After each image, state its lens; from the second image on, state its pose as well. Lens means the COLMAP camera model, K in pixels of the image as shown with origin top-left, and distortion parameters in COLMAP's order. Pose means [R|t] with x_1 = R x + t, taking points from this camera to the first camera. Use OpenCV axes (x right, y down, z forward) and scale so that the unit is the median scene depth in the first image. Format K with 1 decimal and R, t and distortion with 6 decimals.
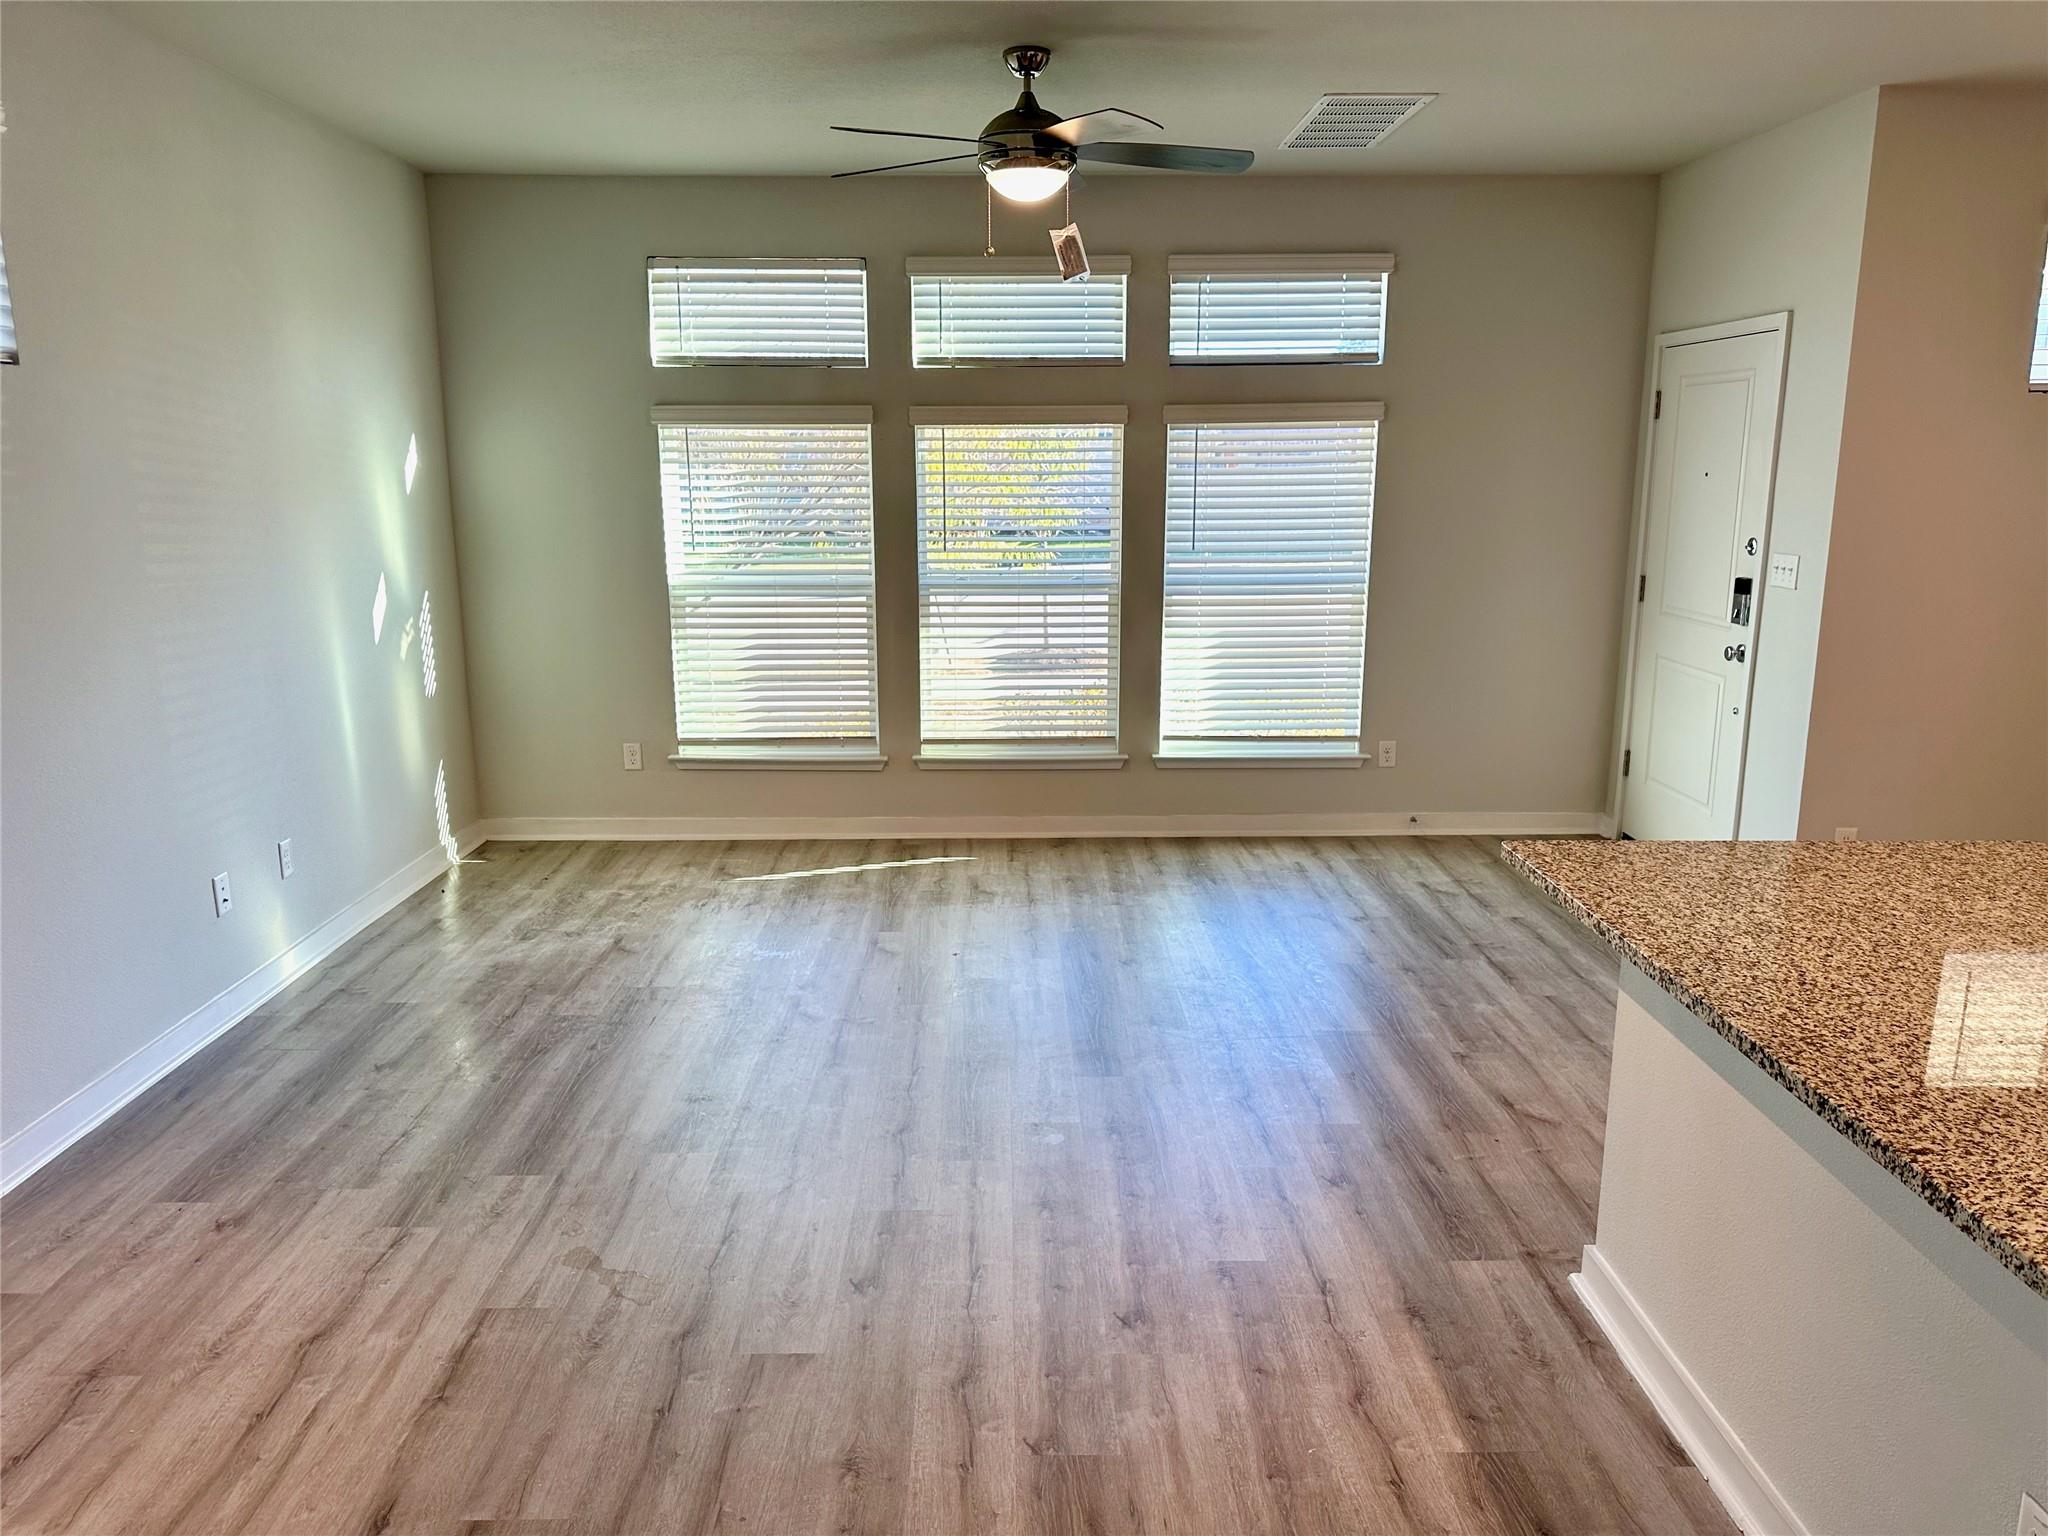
lens RADIAL K [[1437.0, 0, 1017.2], [0, 1437.0, 770.3], [0, 0, 1]] dist [0.104437, -0.173796]
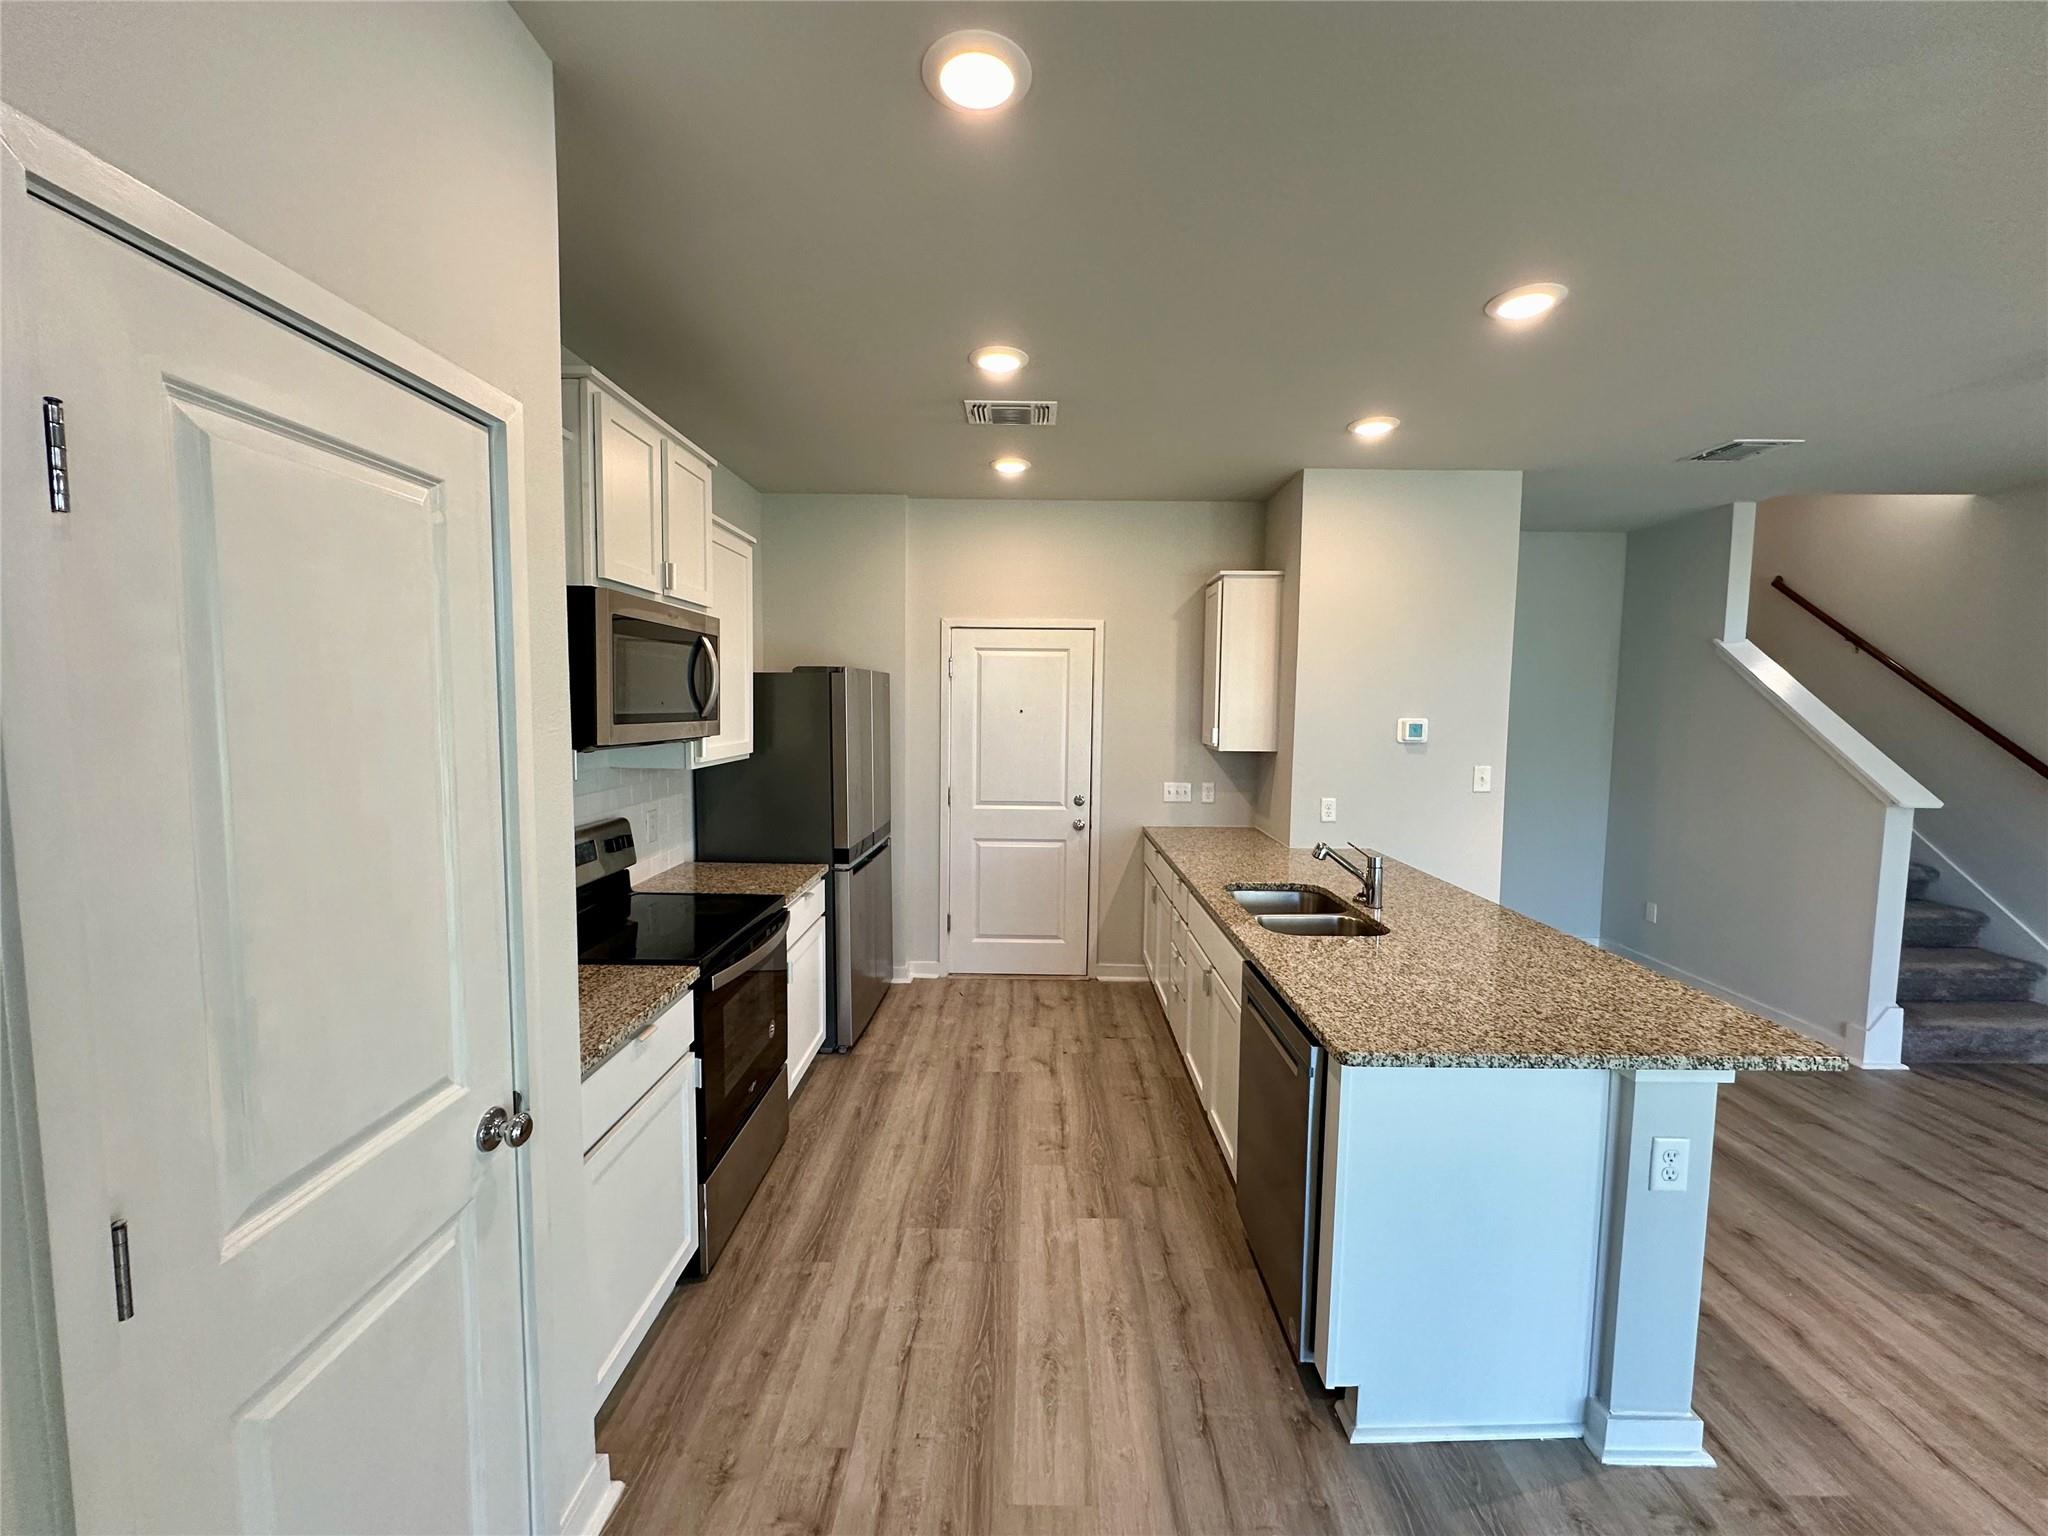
lens RADIAL K [[817.1, 0, 1024.4], [0, 817.1, 765.2], [0, 0, 1]] dist [-0.002242, 0.000501]
pose [[-0.999678, -0.010134, 0.023245, 0.631771], [-0.002991, 0.957395, 0.288765, -0.221655], [-0.025181, 0.288603, -0.957118, 1.040310]]
